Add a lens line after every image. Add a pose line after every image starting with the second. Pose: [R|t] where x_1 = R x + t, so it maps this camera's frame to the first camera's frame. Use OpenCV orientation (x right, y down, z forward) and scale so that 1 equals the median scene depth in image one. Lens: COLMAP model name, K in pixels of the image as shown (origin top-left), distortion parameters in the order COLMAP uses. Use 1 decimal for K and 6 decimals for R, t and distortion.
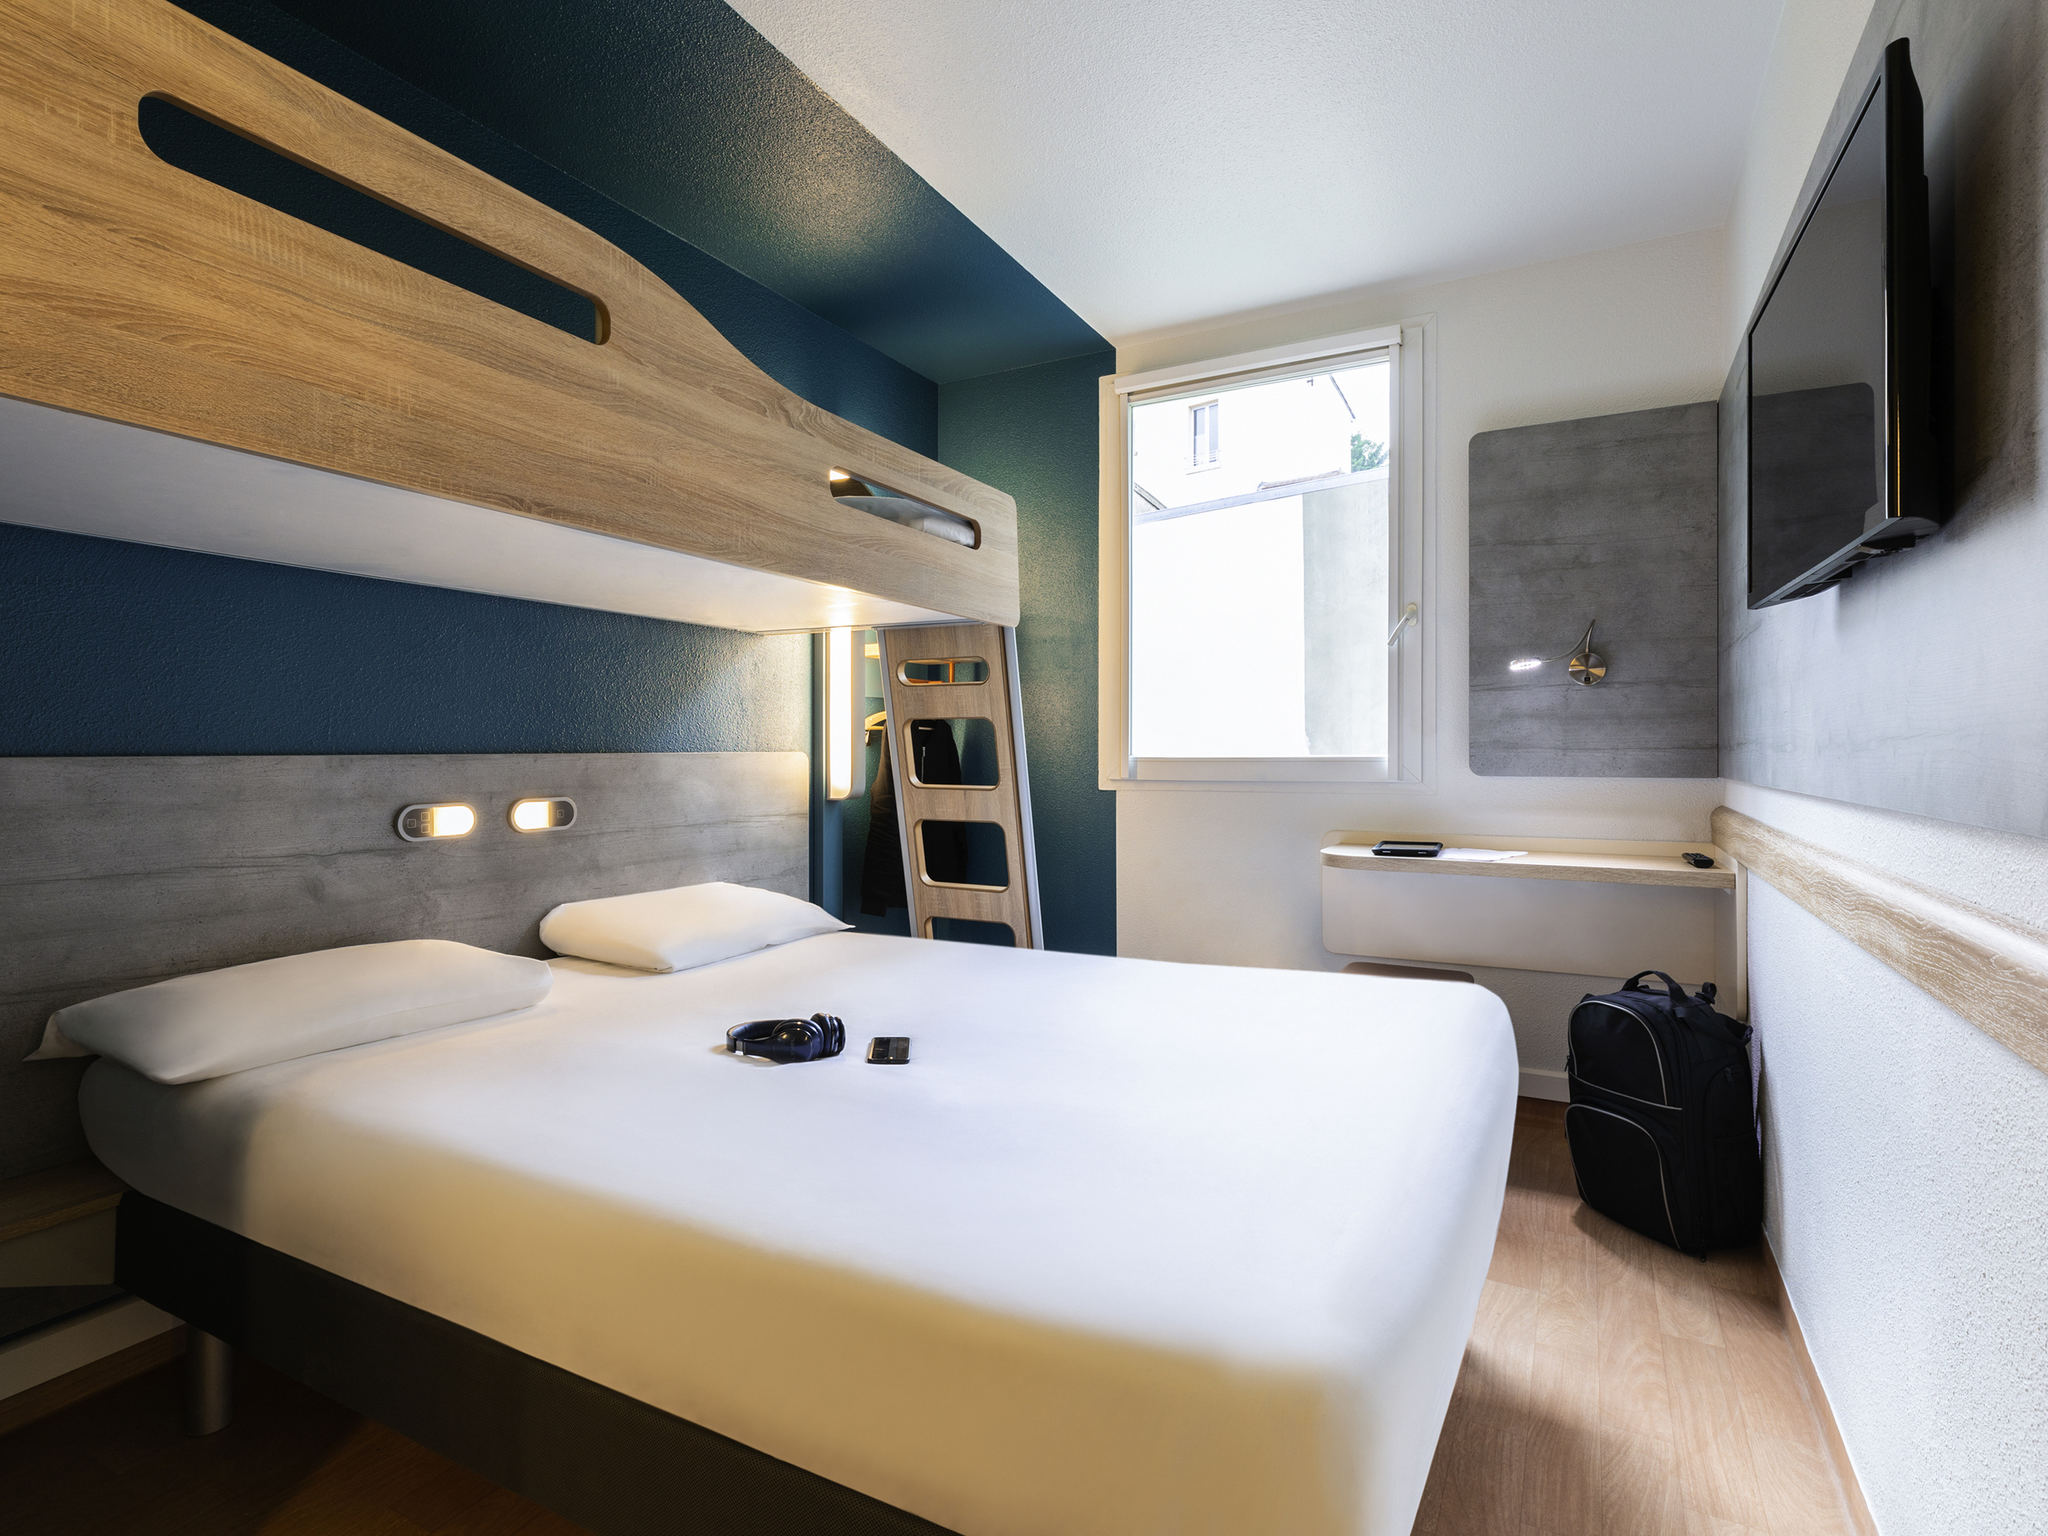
lens RADIAL K [[1038.9, 0, 1024.0], [0, 1038.9, 768.0], [0, 0, 1]] dist [0.001455, 0.000840]
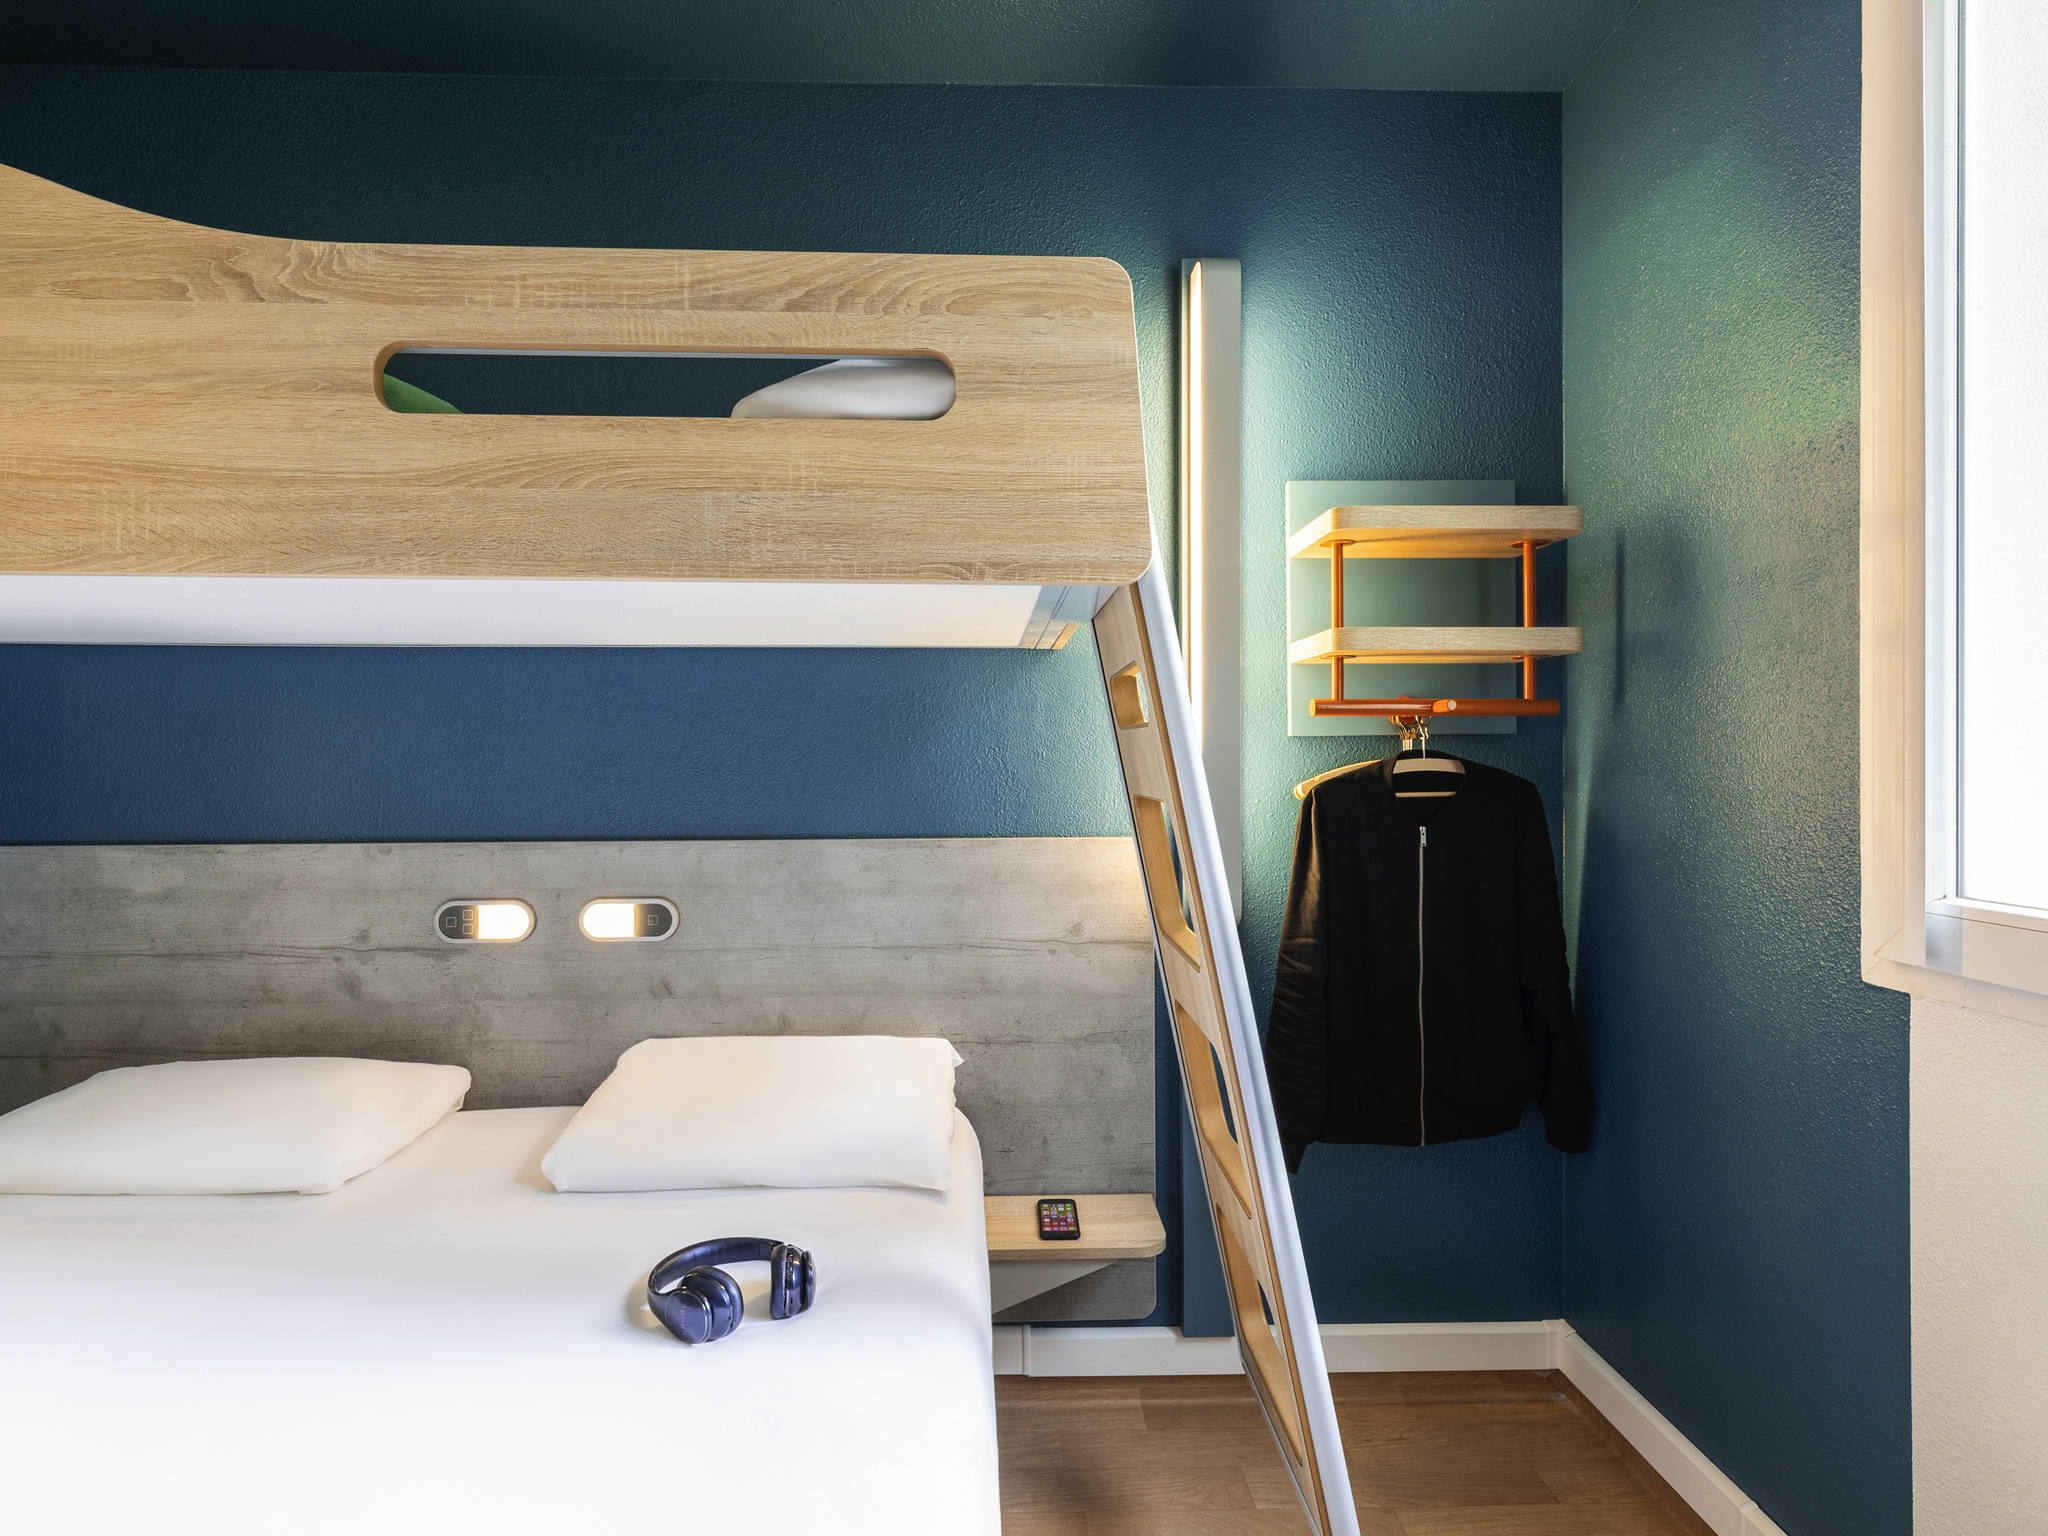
lens RADIAL K [[1038.9, 0, 1024.0], [0, 1038.9, 768.0], [0, 0, 1]] dist [0.001455, 0.000840]
pose [[0.496424, 0.006421, -0.868057, 0.421113], [-0.013204, 0.999913, -0.000155, -0.085322], [0.867980, 0.011539, 0.496465, 1.020786]]
